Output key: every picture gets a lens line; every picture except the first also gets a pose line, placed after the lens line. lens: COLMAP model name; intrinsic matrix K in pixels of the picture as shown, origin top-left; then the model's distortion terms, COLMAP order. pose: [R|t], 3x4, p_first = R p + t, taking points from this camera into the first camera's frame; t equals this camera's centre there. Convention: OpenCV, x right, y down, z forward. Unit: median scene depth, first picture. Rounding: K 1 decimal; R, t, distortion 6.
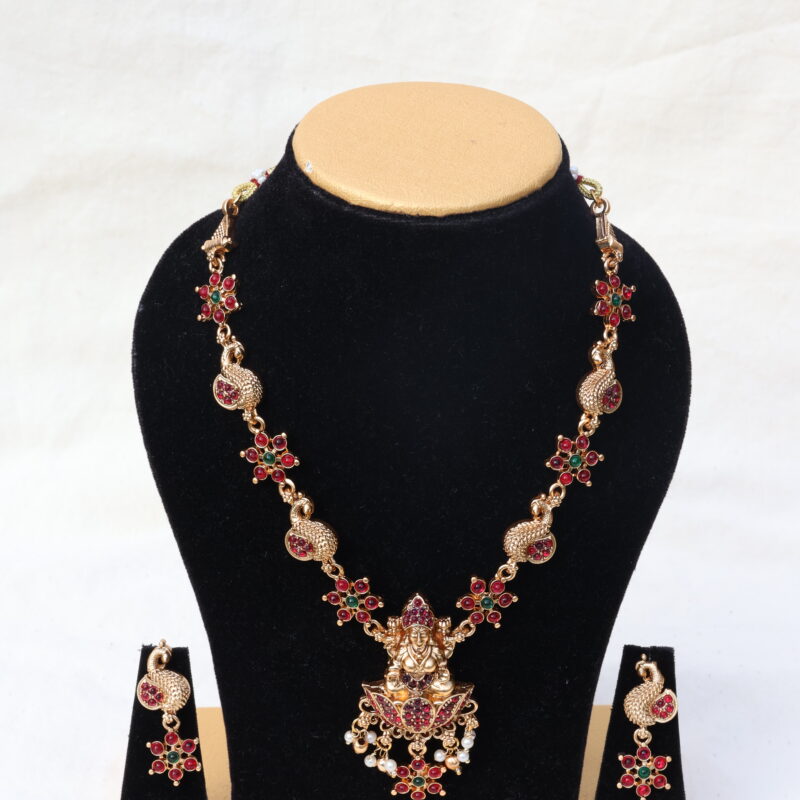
lens RADIAL K [[2653.5, 0, 400.0], [0, 2653.5, 400.0], [0, 0, 1]] dist [0.143012, 0.600395]
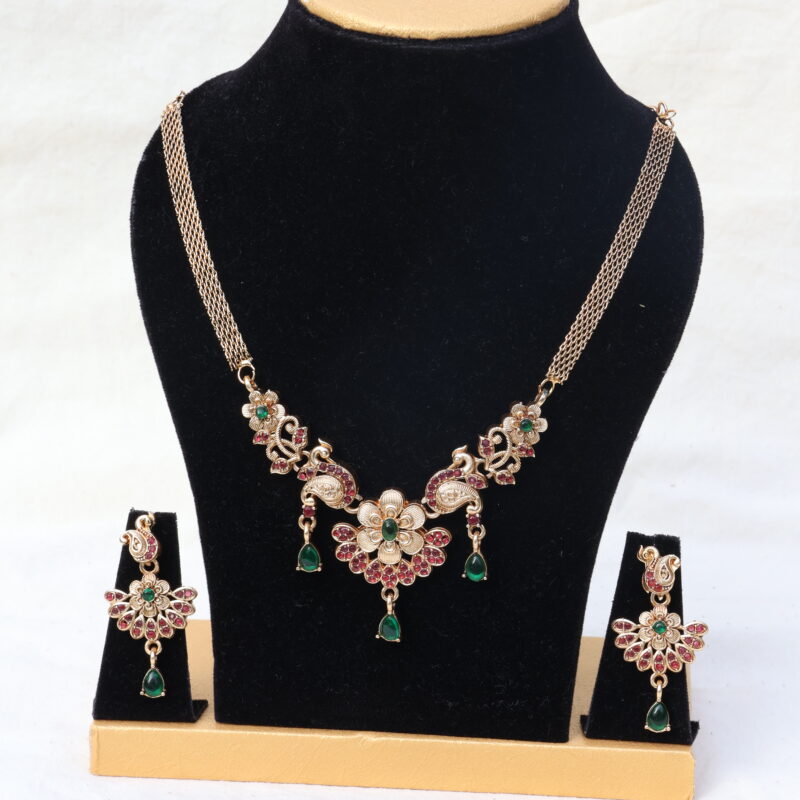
lens RADIAL K [[2653.5, 0, 400.0], [0, 2653.5, 400.0], [0, 0, 1]] dist [0.143012, 0.600395]
pose [[0.994290, 0.038166, -0.099657, 0.099459], [-0.050052, 0.991555, -0.119641, 0.168837], [0.094250, 0.123946, 0.987803, 0.045362]]
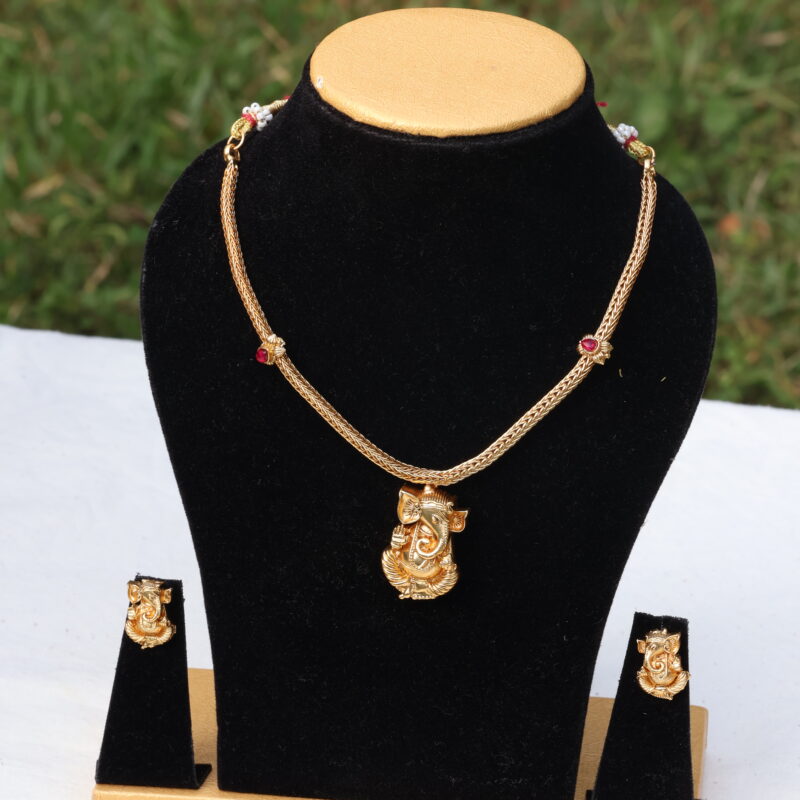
lens RADIAL K [[3671.3, 0, 400.0], [0, 3671.3, 400.0], [0, 0, 1]] dist [0.198950, 6.919969]
pose [[0.990020, 0.065660, -0.124693, 0.164971], [-0.071664, 0.996445, -0.044292, 0.083573], [0.121342, 0.052786, 0.991206, -0.323643]]
